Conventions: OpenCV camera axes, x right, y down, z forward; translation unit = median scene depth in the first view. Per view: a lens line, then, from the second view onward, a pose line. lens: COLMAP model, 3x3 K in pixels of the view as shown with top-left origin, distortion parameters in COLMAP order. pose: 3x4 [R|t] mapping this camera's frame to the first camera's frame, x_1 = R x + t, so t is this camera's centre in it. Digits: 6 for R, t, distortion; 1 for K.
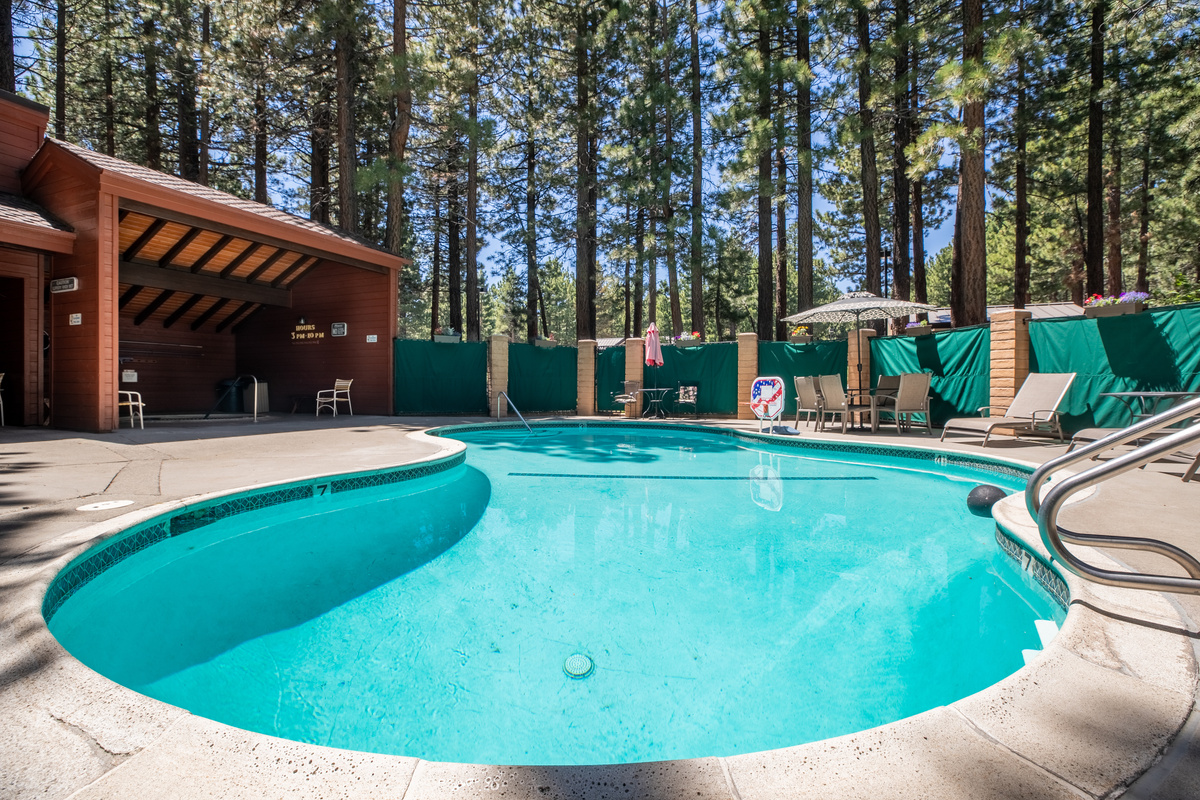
lens RADIAL K [[530.1, 0, 599.7], [0, 530.1, 400.4], [0, 0, 1]] dist [-0.024365, 0.000294]
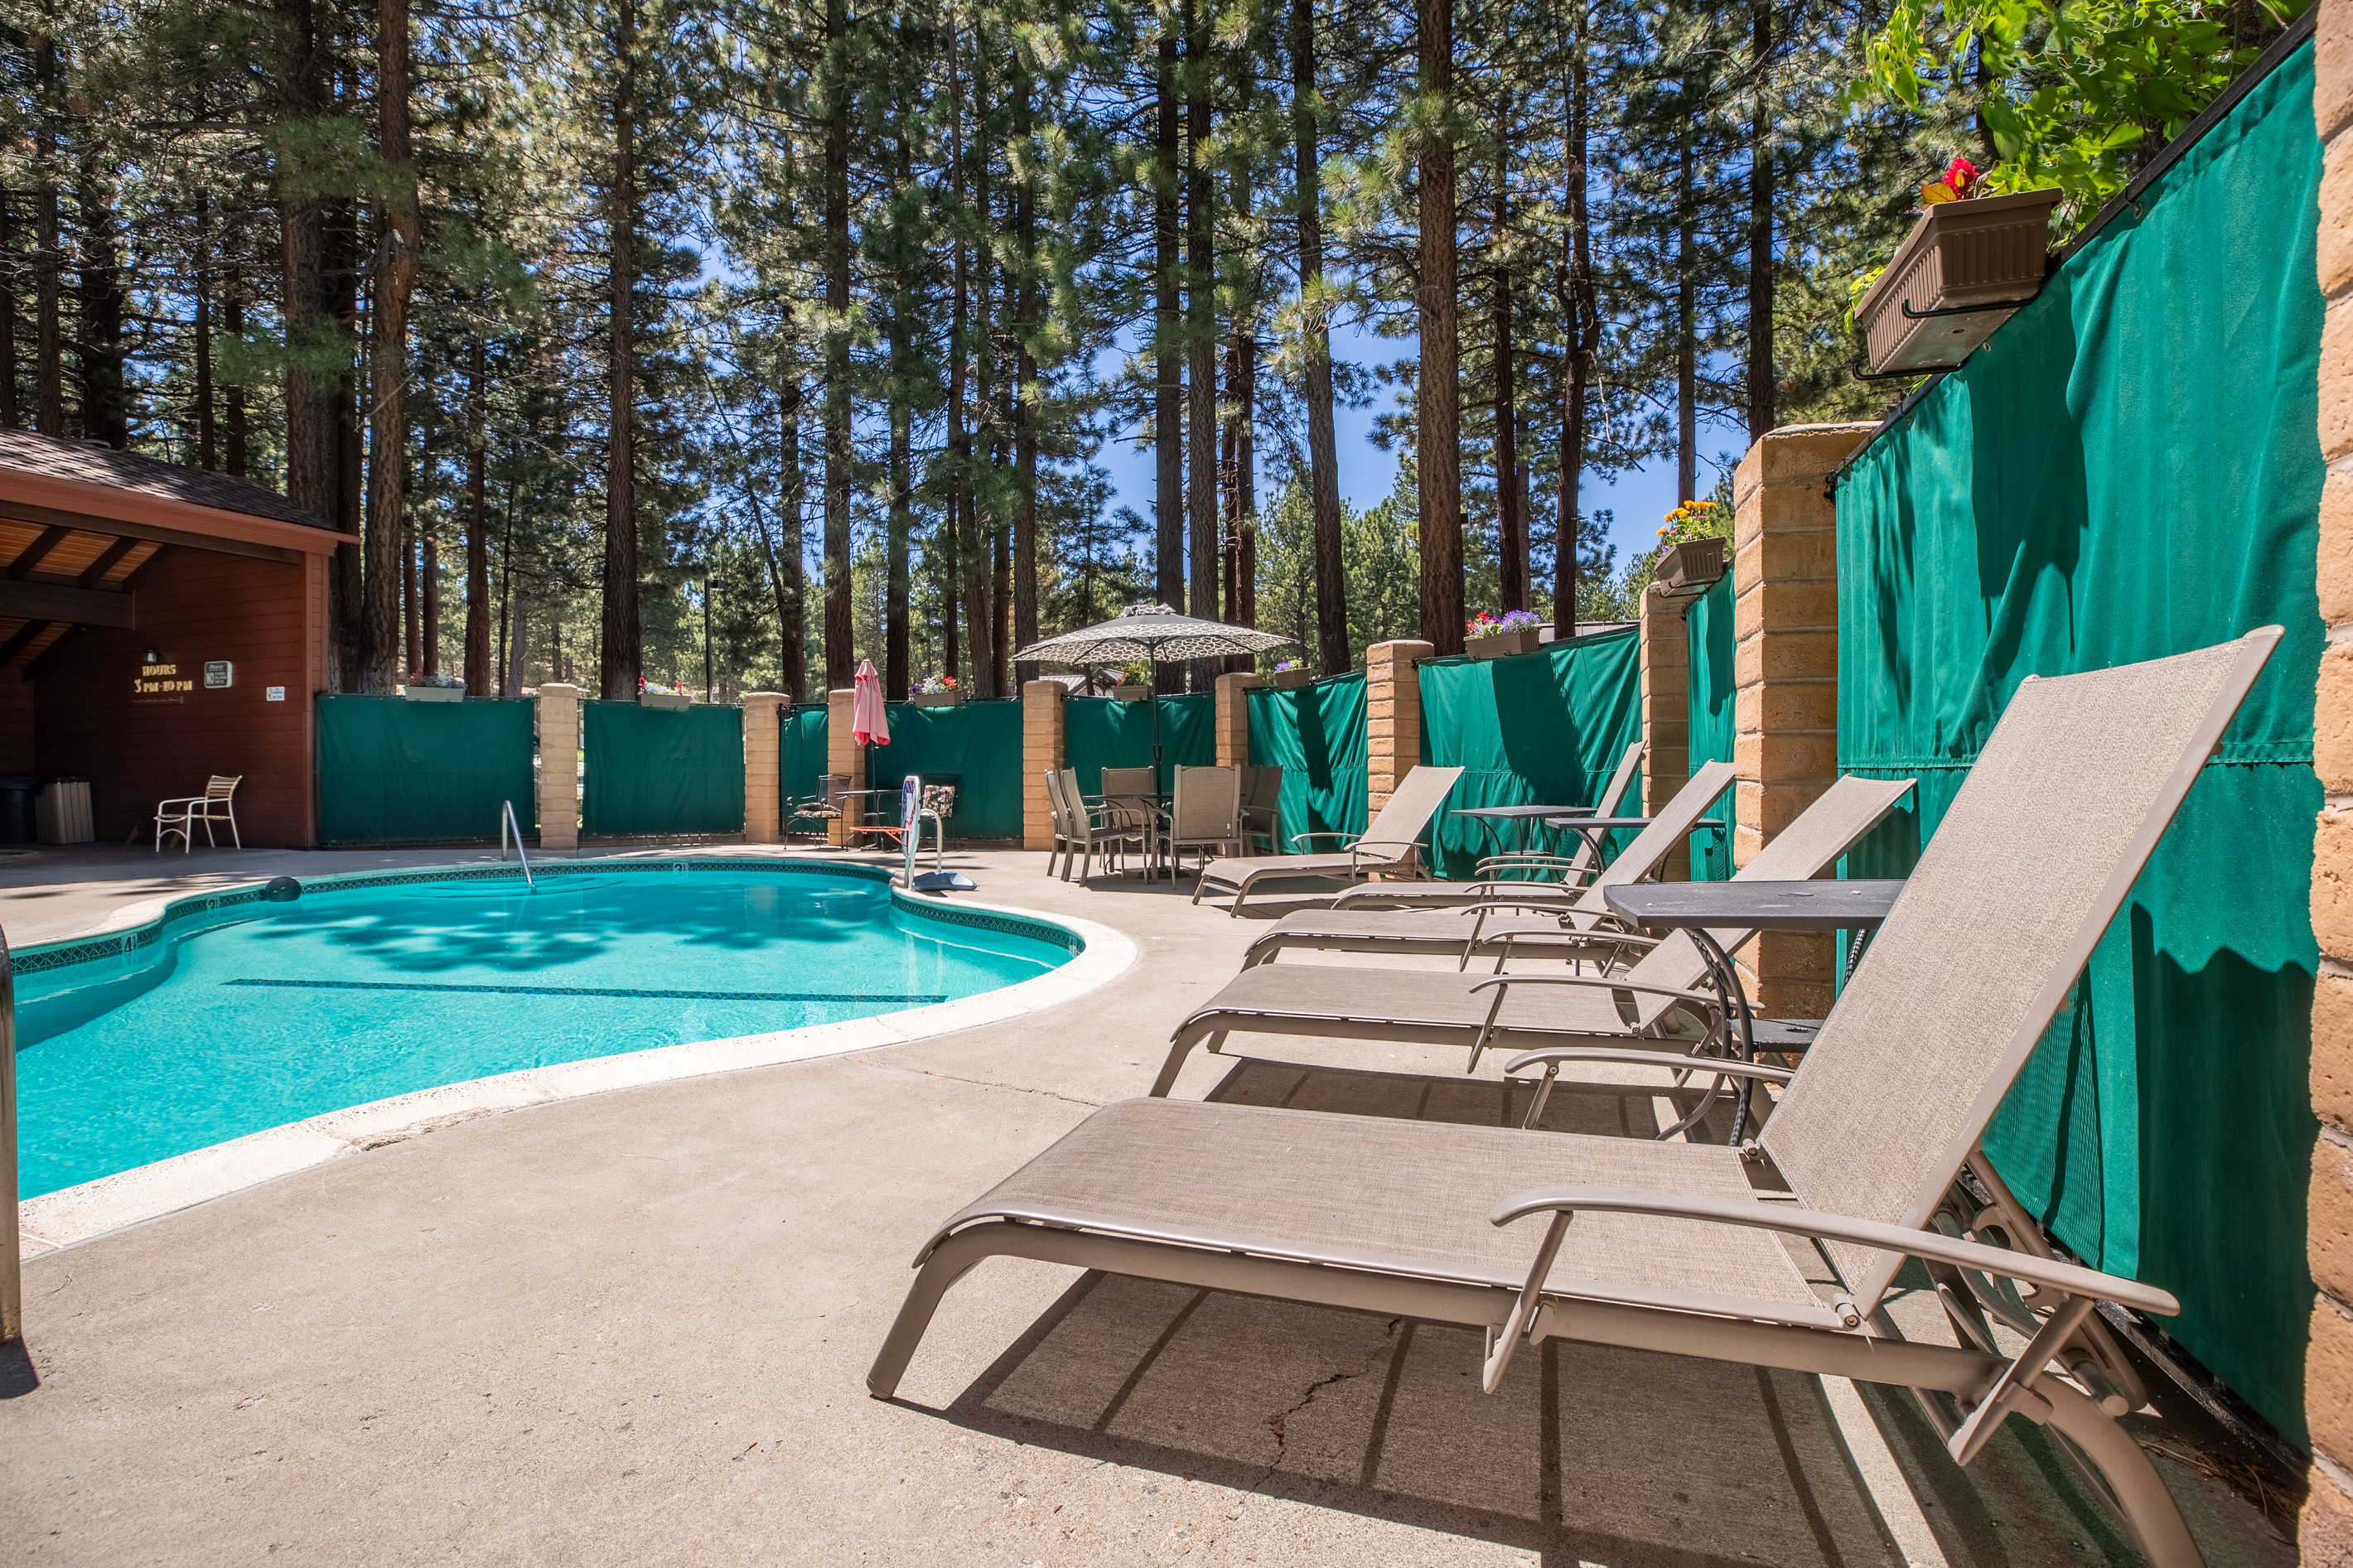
lens RADIAL K [[1039.3, 0, 1178.6], [0, 1039.3, 783.9], [0, 0, 1]] dist [-0.024365, 0.000294]
pose [[0.998280, -0.006398, 0.058283, 0.347577], [0.006960, 0.999931, -0.009435, -0.017095], [-0.058219, 0.009825, 0.998256, 0.000743]]
